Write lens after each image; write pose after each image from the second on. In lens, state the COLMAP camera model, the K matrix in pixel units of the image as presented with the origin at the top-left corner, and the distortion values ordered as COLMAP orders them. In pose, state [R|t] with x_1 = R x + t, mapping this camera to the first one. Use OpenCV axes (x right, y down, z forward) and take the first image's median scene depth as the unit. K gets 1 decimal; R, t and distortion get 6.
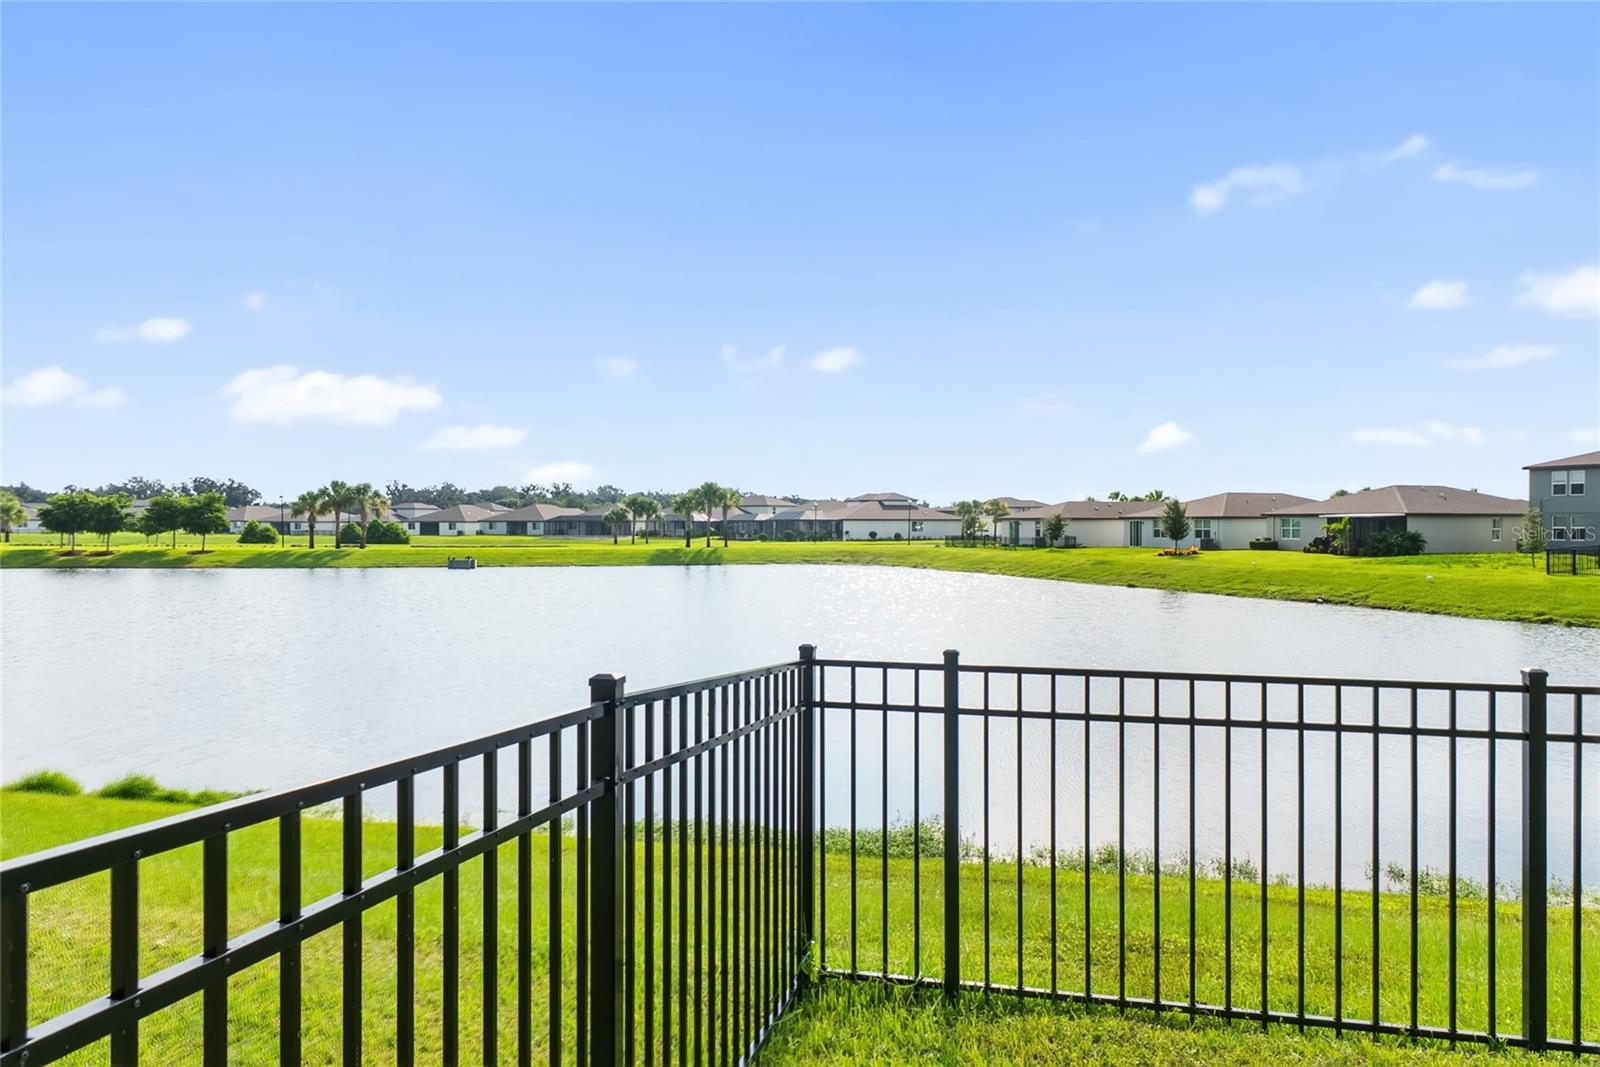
lens RADIAL K [[1110.7, 0, 798.8], [0, 1110.7, 525.0], [0, 0, 1]] dist [0.000793, 0.000035]
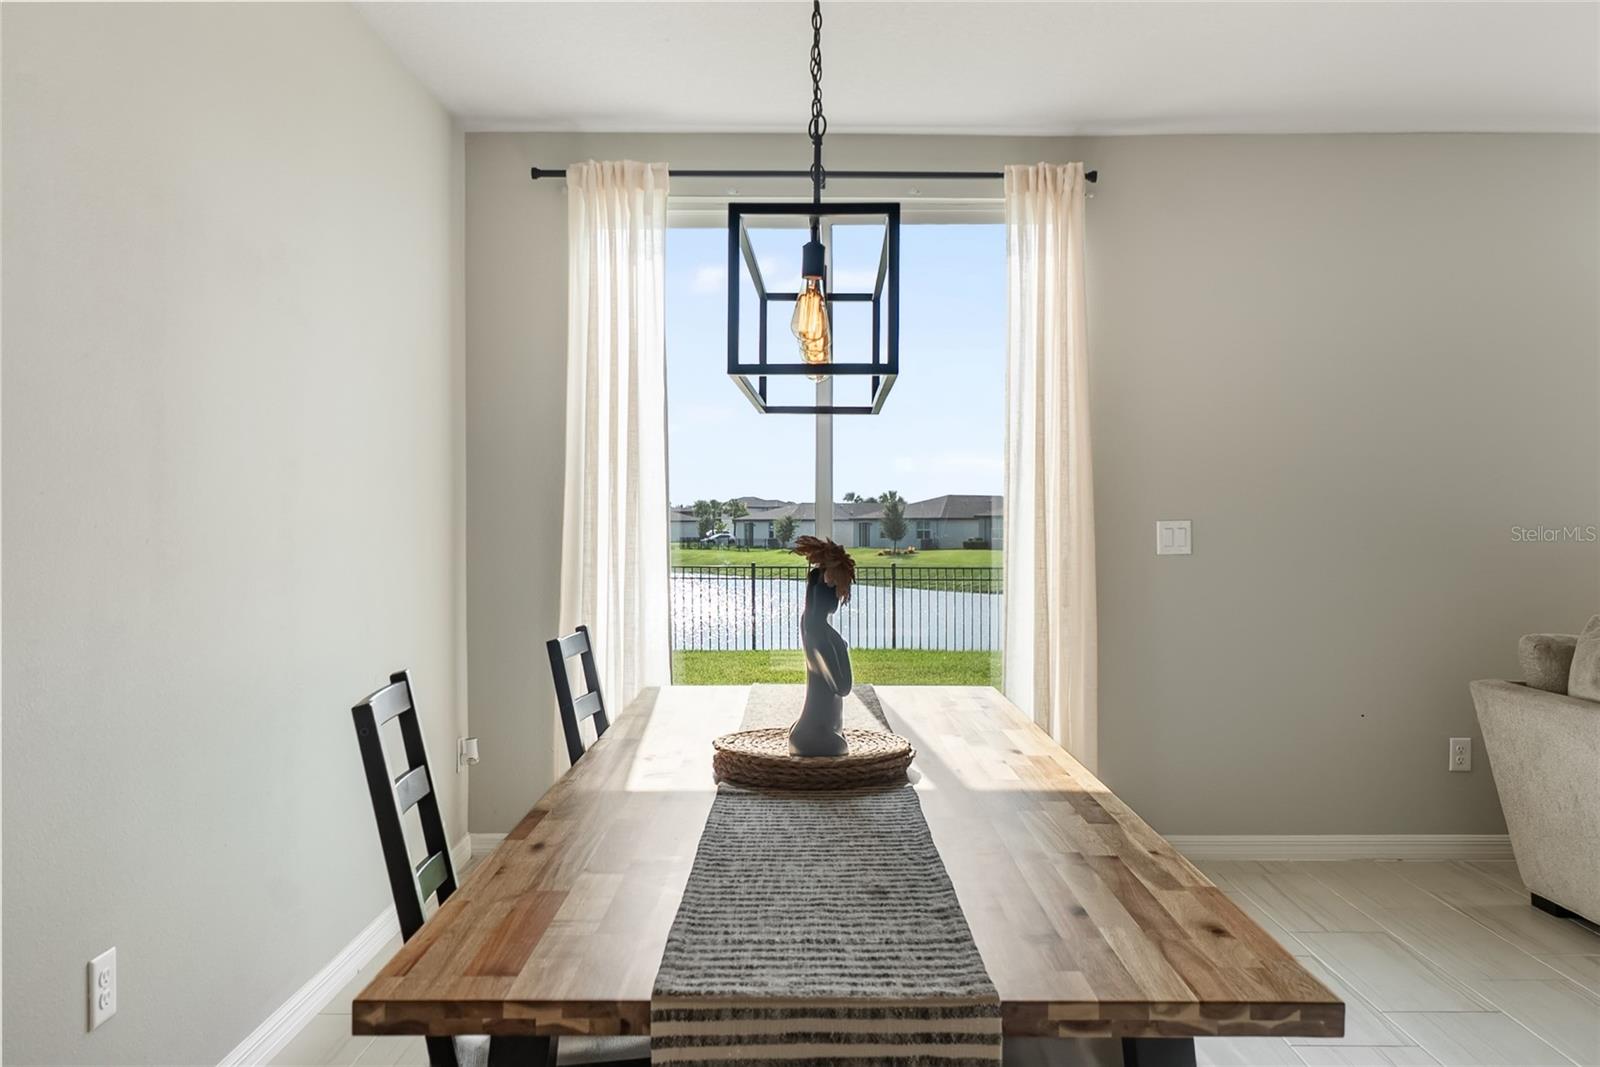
lens RADIAL K [[1245.2, 0, 807.3], [0, 1245.2, 526.6], [0, 0, 1]] dist [-0.005561, -0.005910]
pose [[0.974512, -0.003625, 0.224307, -0.007230], [0.003362, 0.999993, 0.001556, -0.001634], [-0.224311, -0.000762, 0.974517, -0.121276]]
